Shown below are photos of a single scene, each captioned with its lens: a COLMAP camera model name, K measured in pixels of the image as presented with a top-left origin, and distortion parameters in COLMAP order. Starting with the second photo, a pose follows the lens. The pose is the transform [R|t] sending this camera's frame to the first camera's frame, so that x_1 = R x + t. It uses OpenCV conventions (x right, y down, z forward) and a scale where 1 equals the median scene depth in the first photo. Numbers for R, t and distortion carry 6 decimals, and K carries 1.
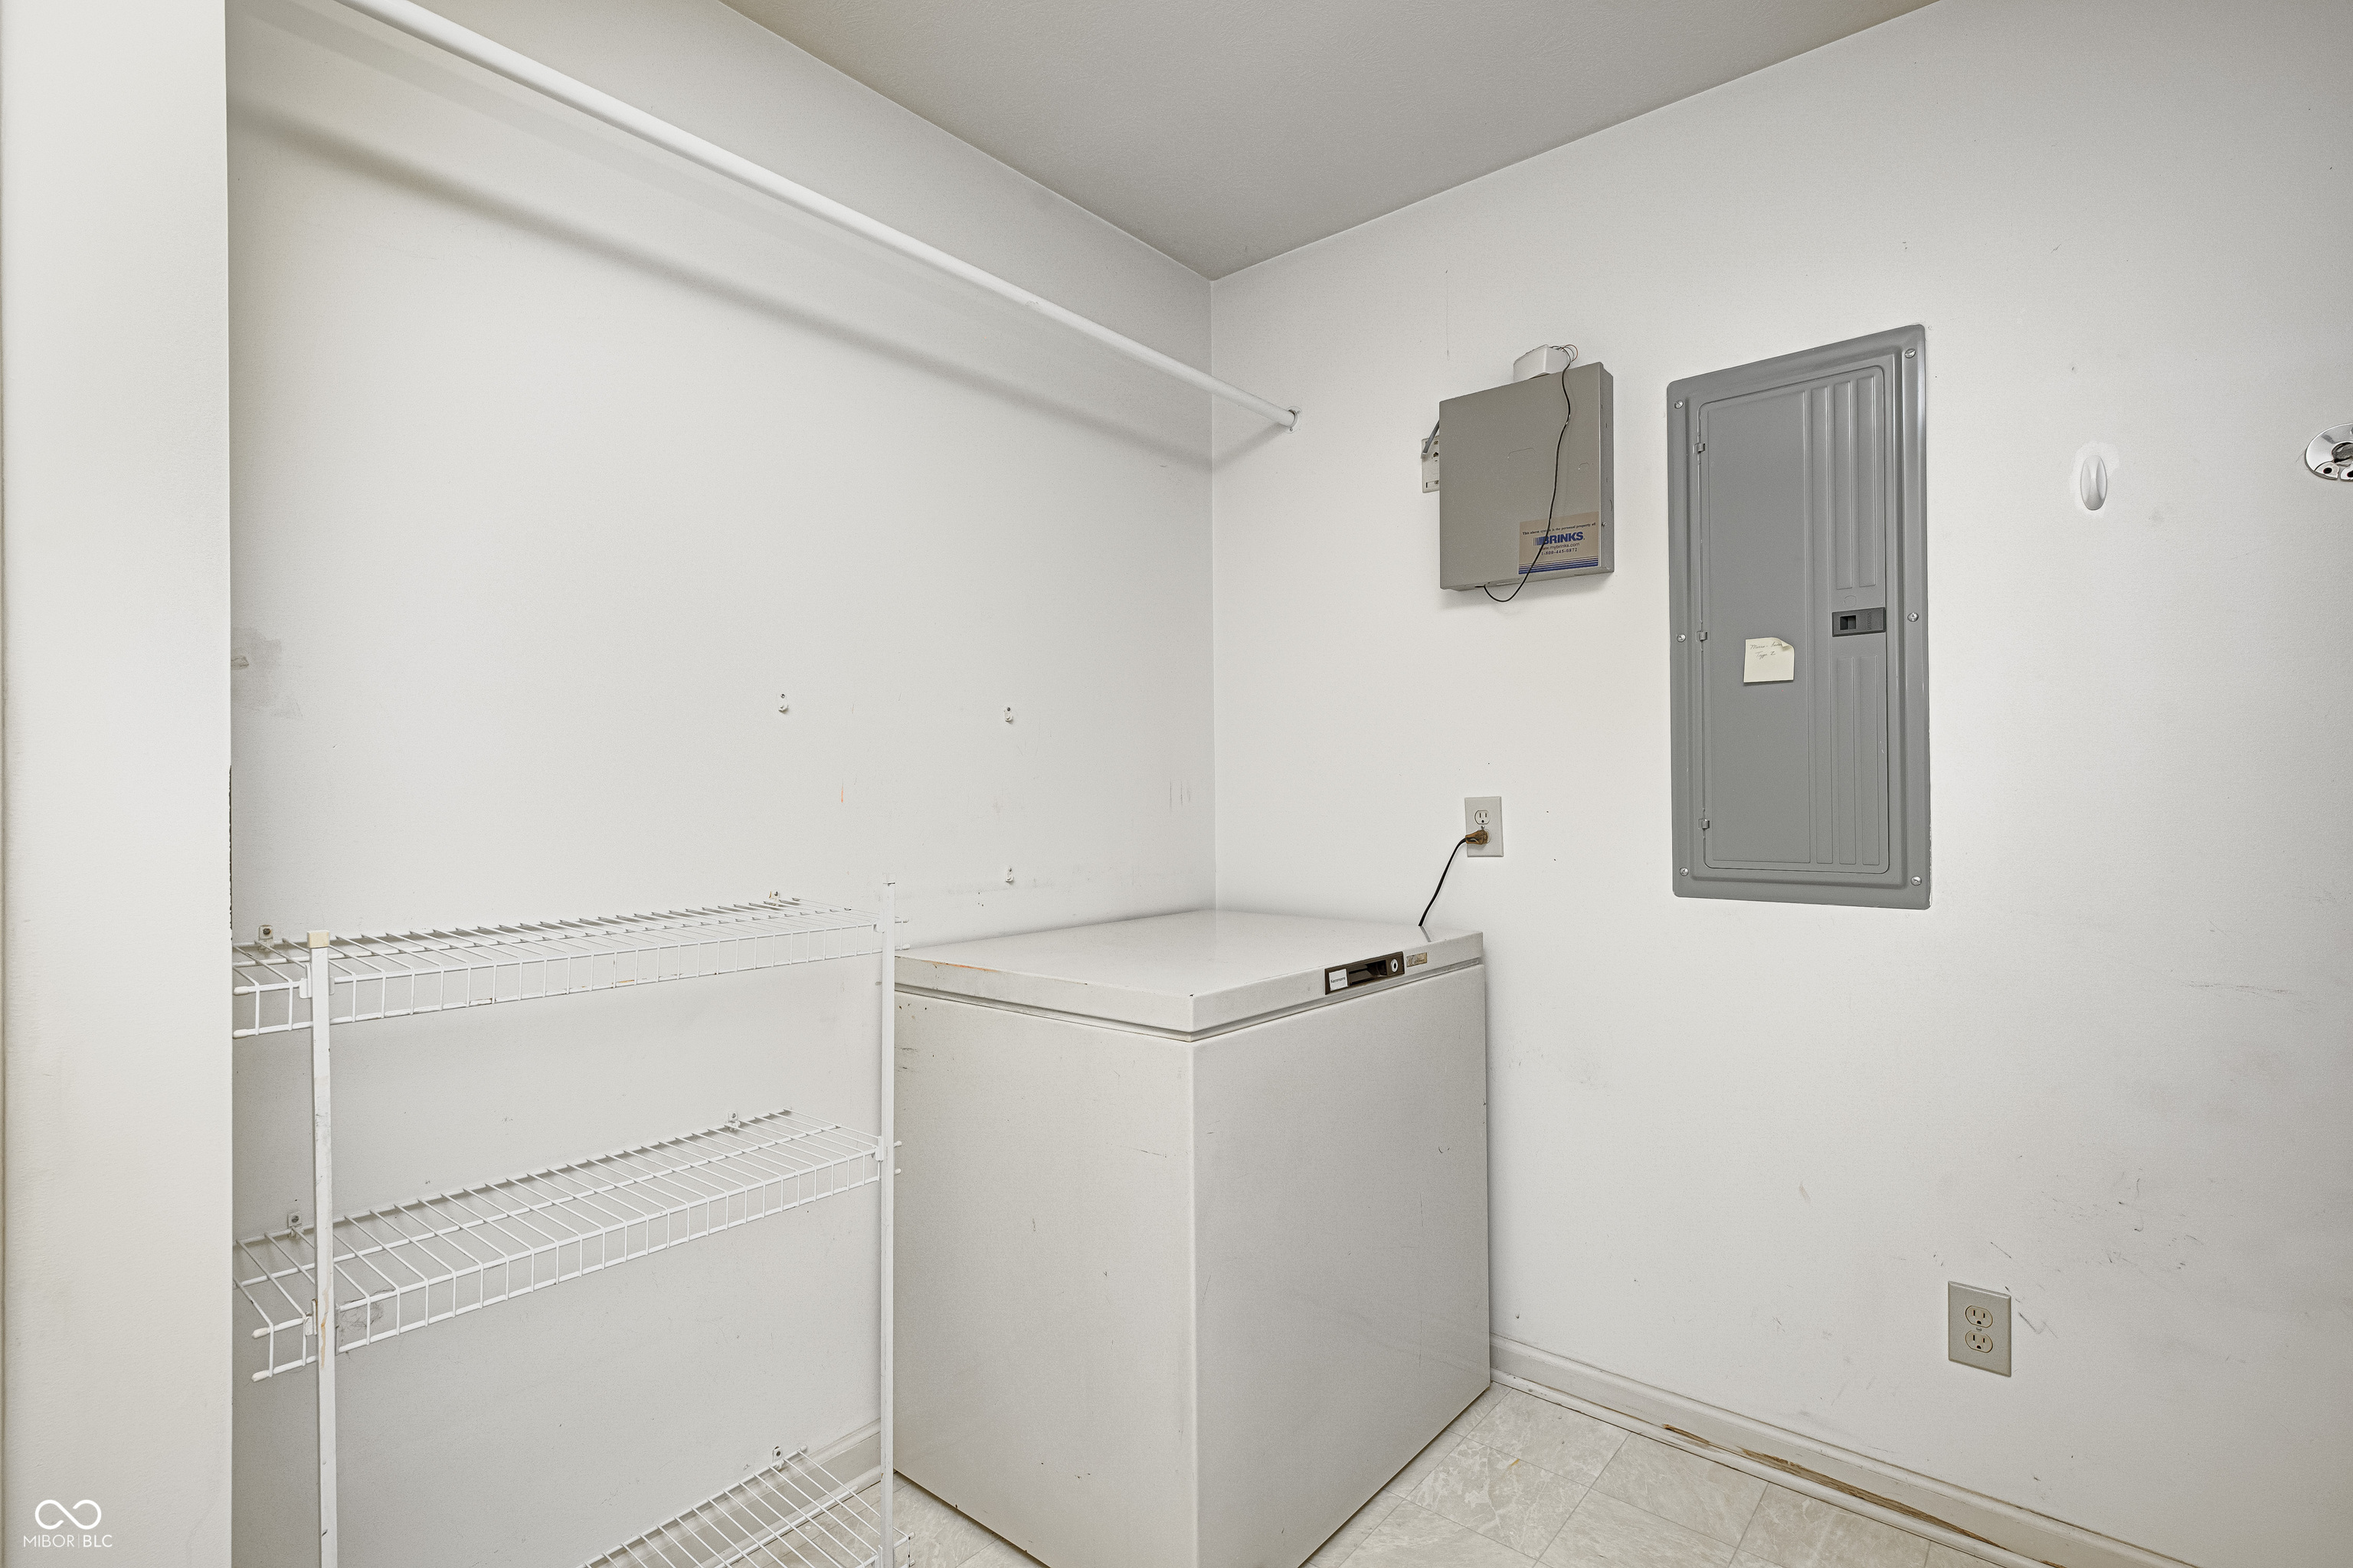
lens RADIAL K [[1116.8, 0, 1178.8], [0, 1116.8, 781.3], [0, 0, 1]] dist [0.005554, 0.000394]
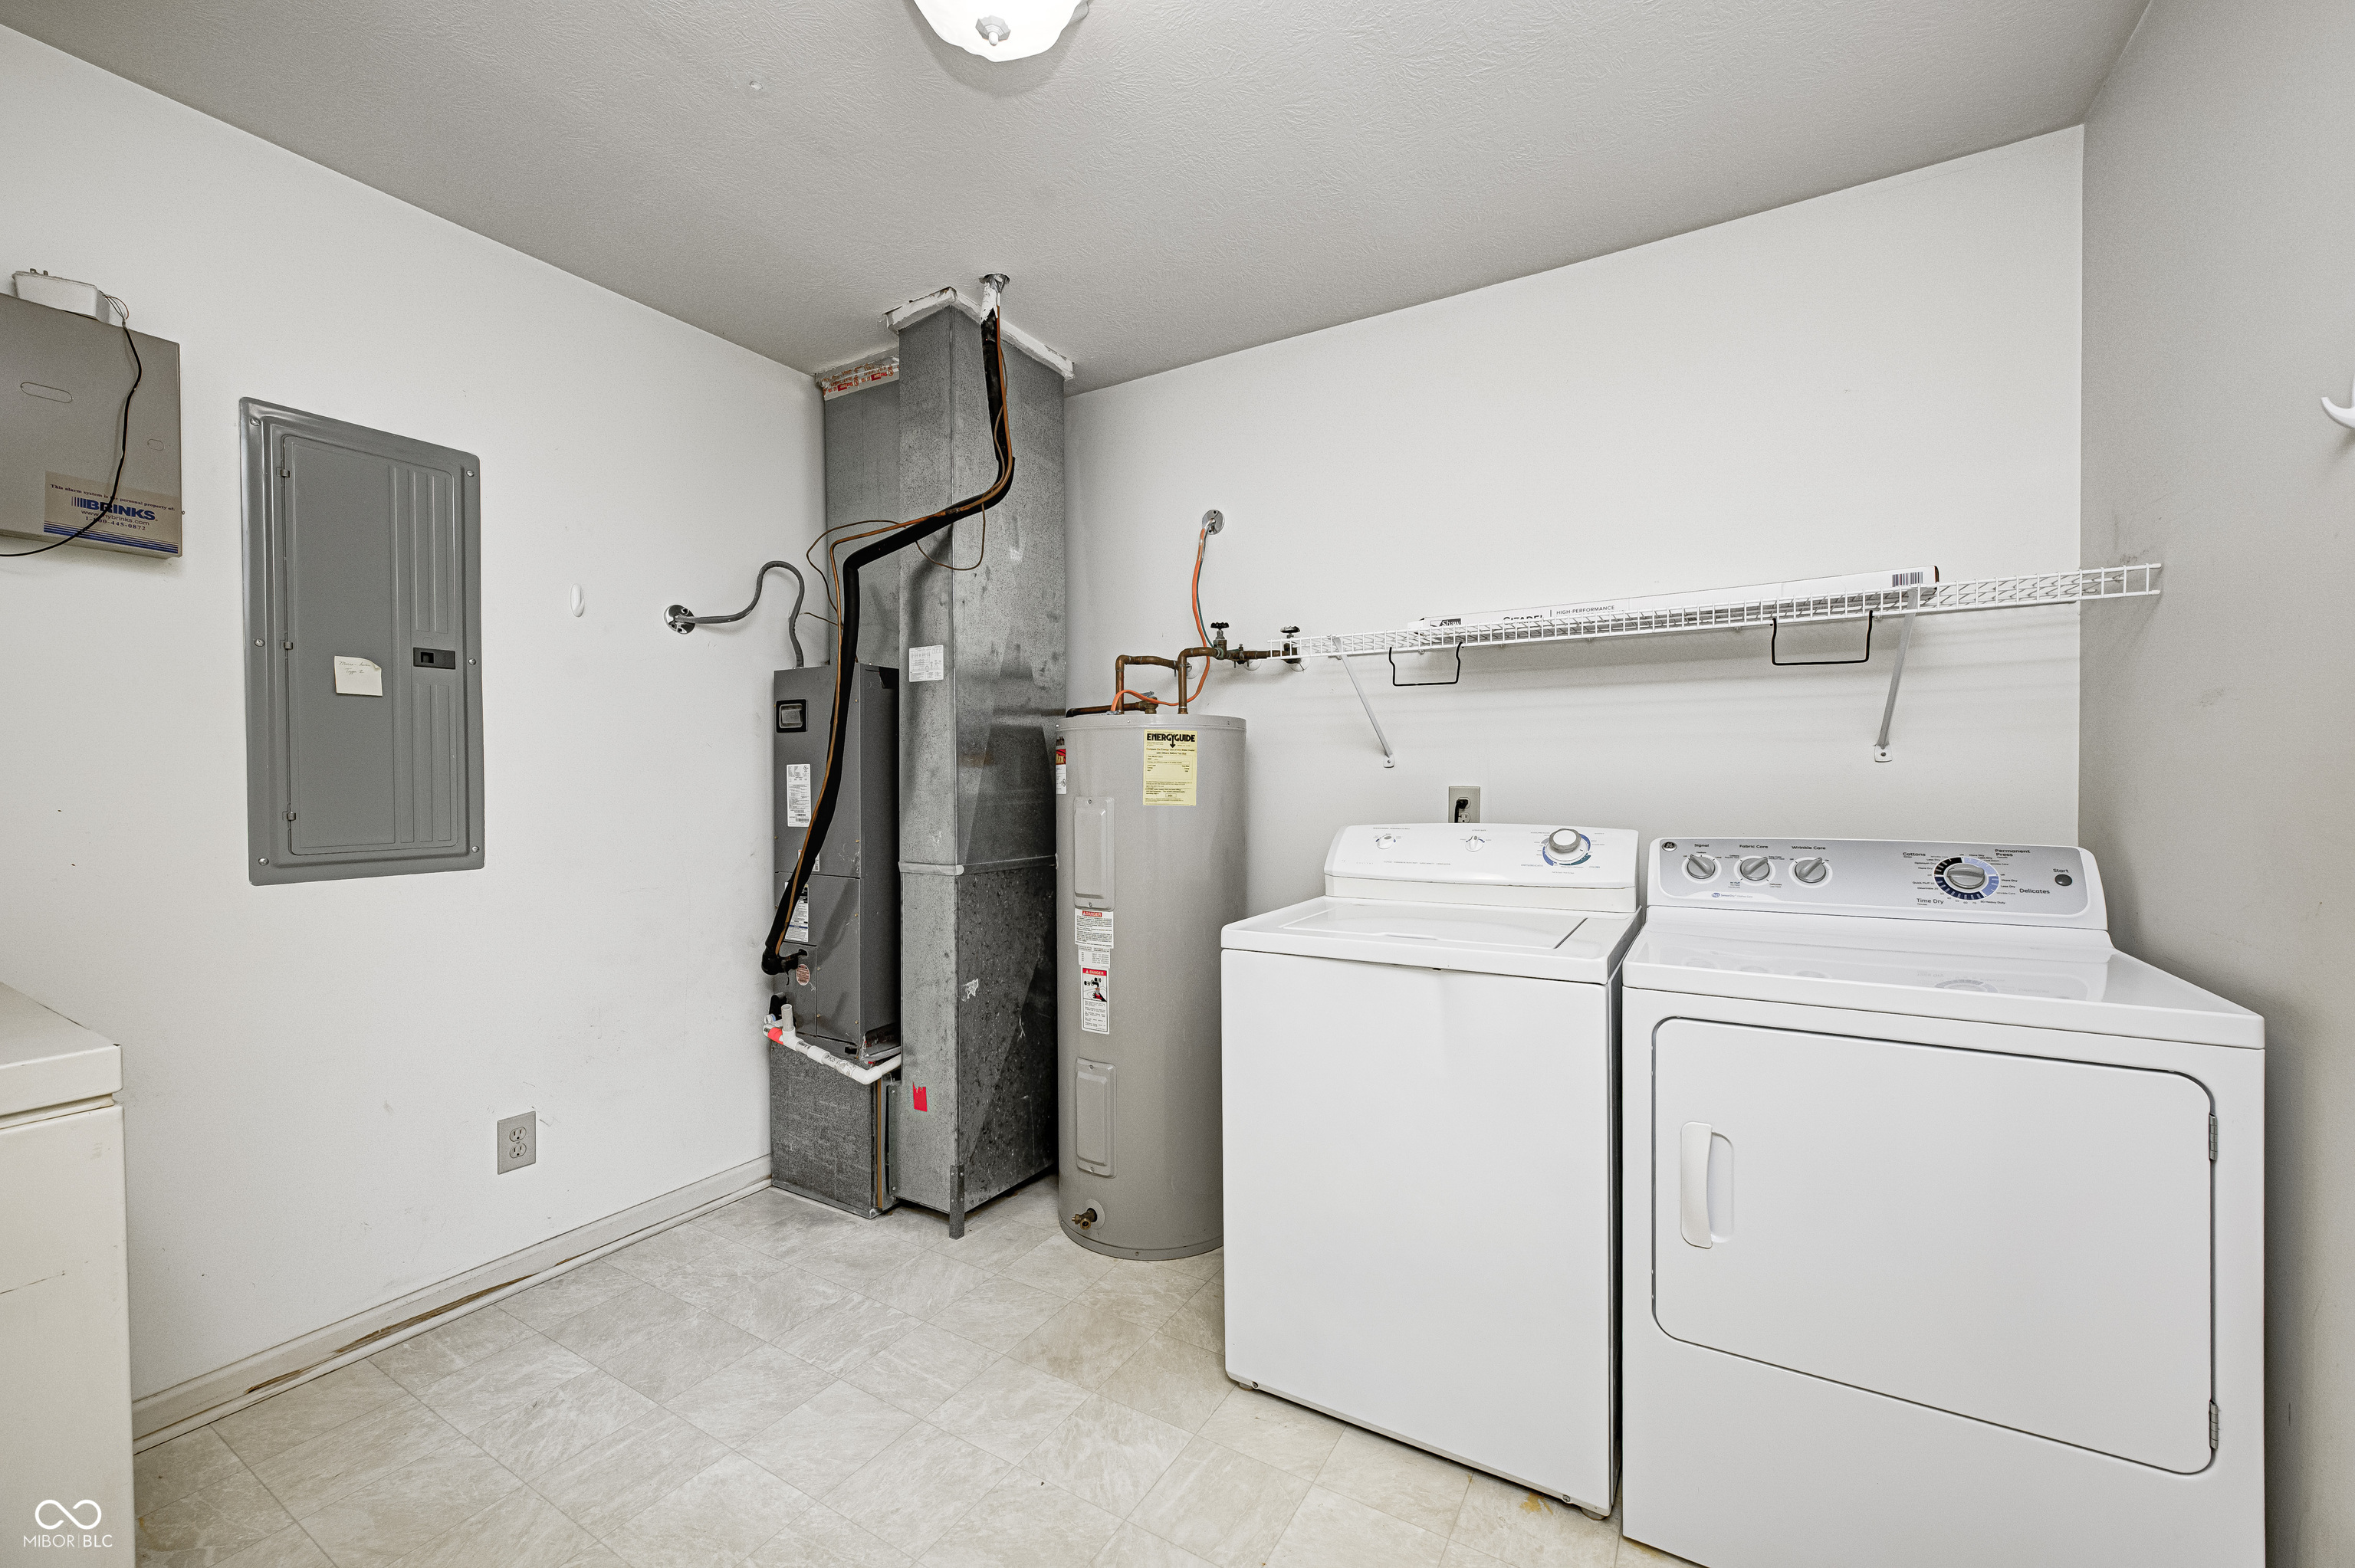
lens RADIAL K [[926.1, 0, 1180.8], [0, 926.1, 788.1], [0, 0, 1]] dist [0.001769, 0.001332]
pose [[-0.156914, -0.001242, 0.987612, -0.590761], [-0.000838, 0.999999, 0.001124, 0.008962], [-0.987612, -0.000651, -0.156915, 0.286333]]
